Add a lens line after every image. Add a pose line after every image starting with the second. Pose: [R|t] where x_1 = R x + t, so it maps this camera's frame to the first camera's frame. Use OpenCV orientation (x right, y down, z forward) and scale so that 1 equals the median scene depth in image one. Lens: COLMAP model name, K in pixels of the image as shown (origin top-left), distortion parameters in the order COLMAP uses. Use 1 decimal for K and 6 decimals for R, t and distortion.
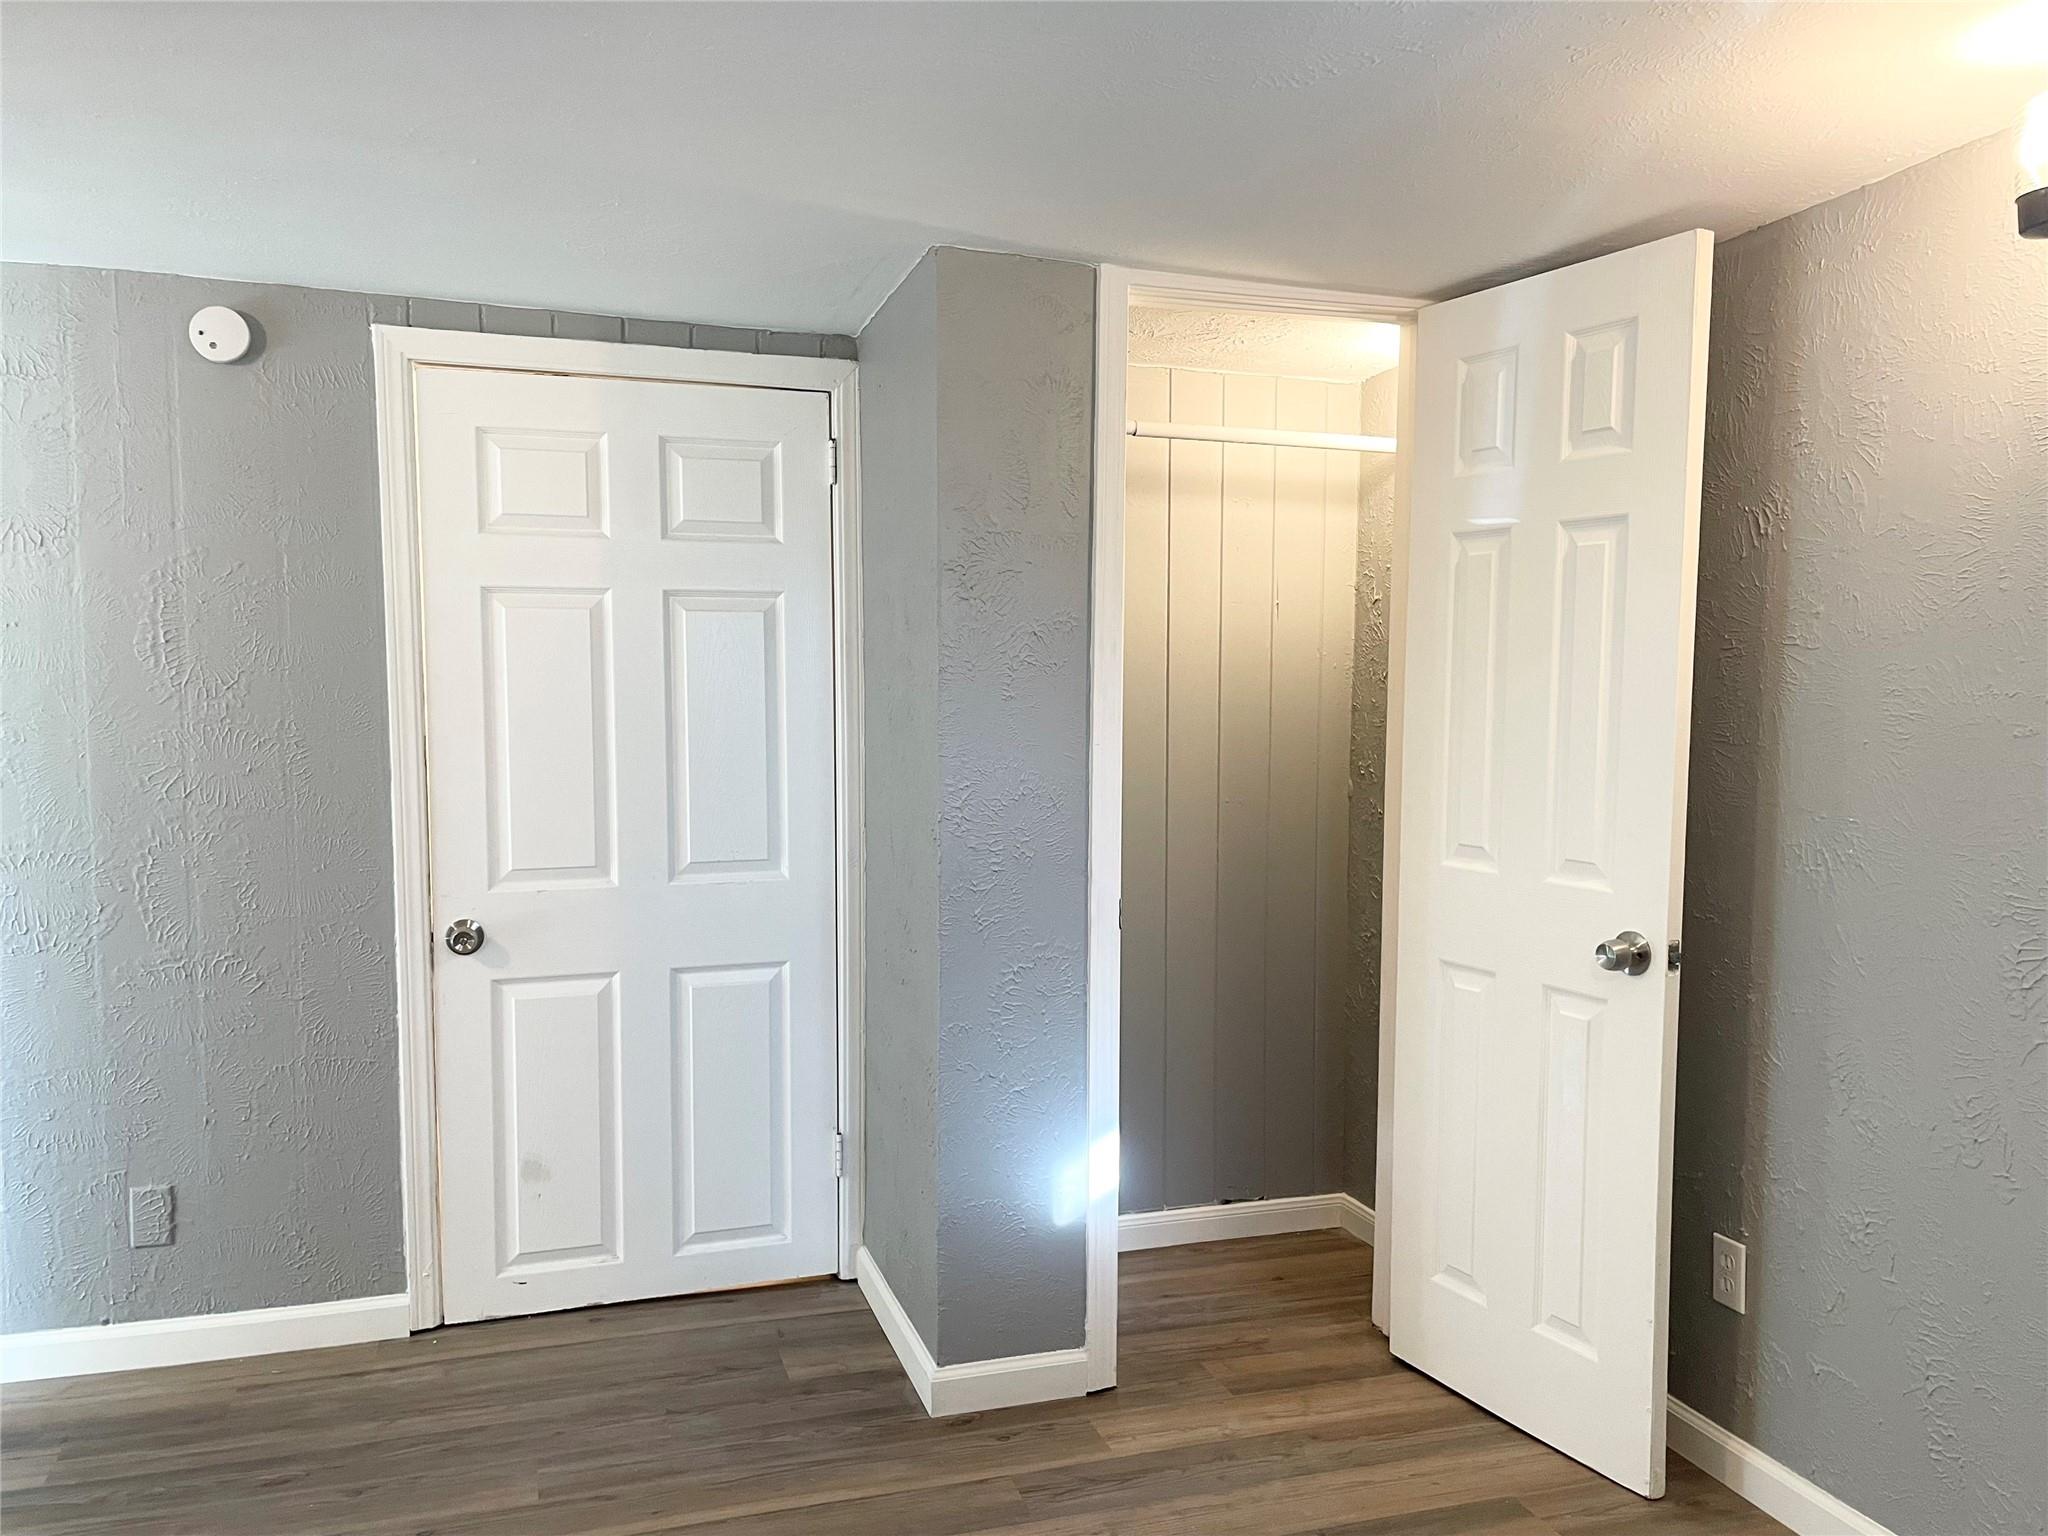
lens RADIAL K [[1542.3, 0, 1028.6], [0, 1542.3, 785.7], [0, 0, 1]] dist [0.083681, -0.112140]
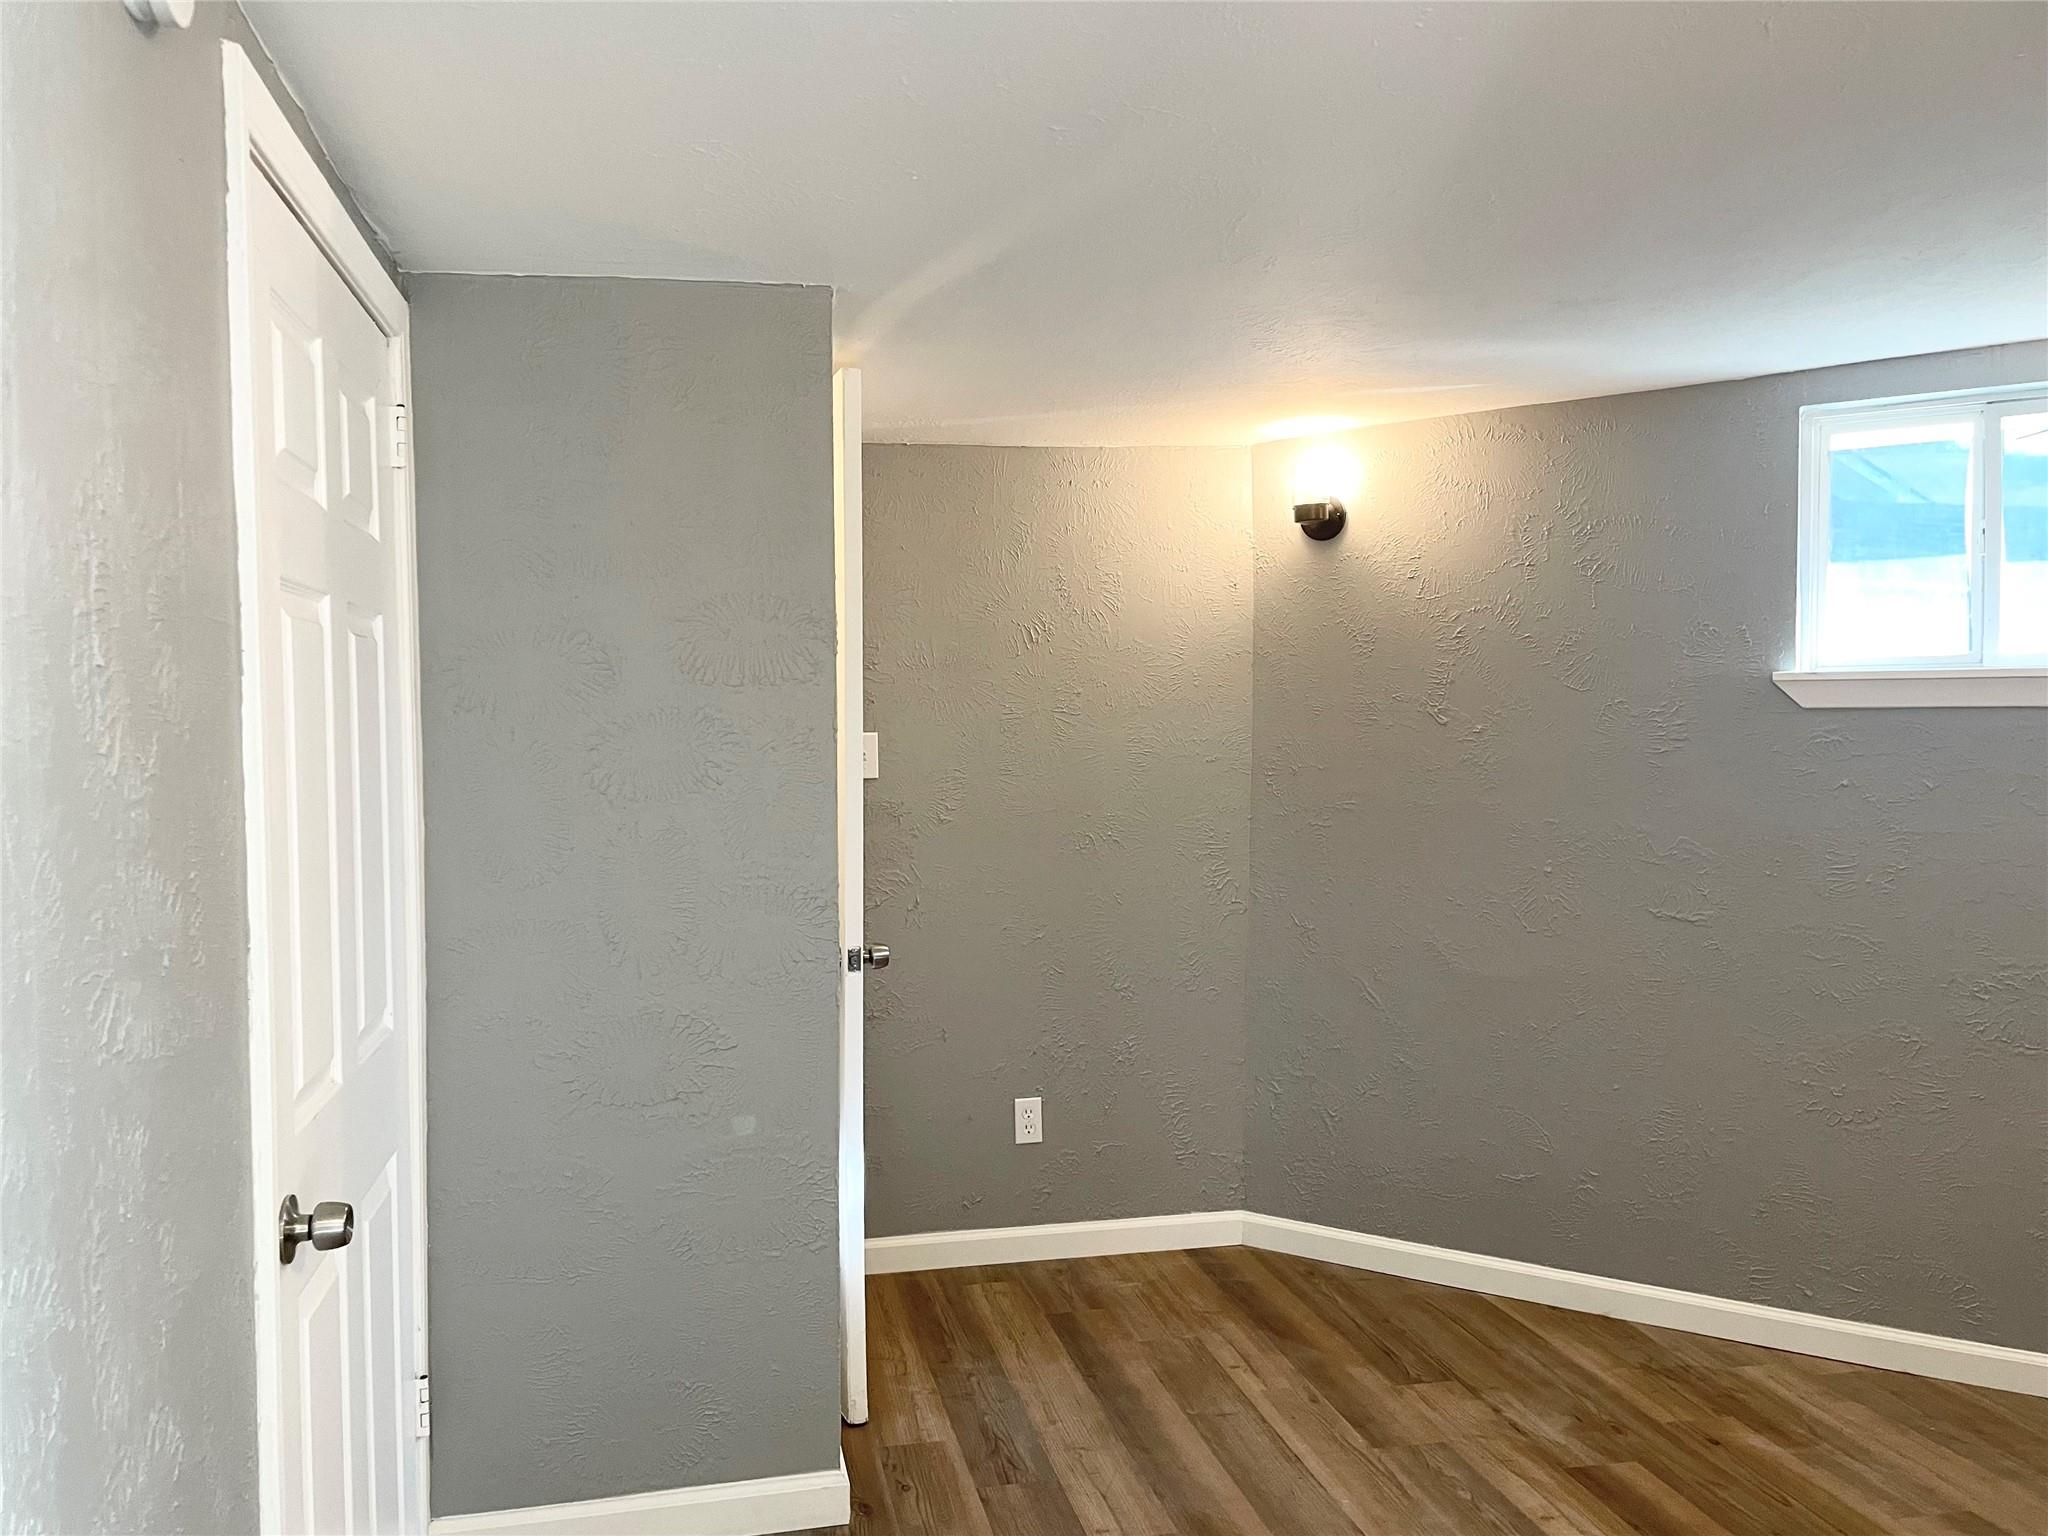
lens RADIAL K [[1542.3, 0, 1028.6], [0, 1542.3, 785.7], [0, 0, 1]] dist [0.083681, -0.112140]
pose [[0.093470, -0.047302, 0.994498, -1.039162], [0.083005, 0.995764, 0.039561, -0.076882], [-0.992156, 0.078850, 0.097000, 0.814604]]
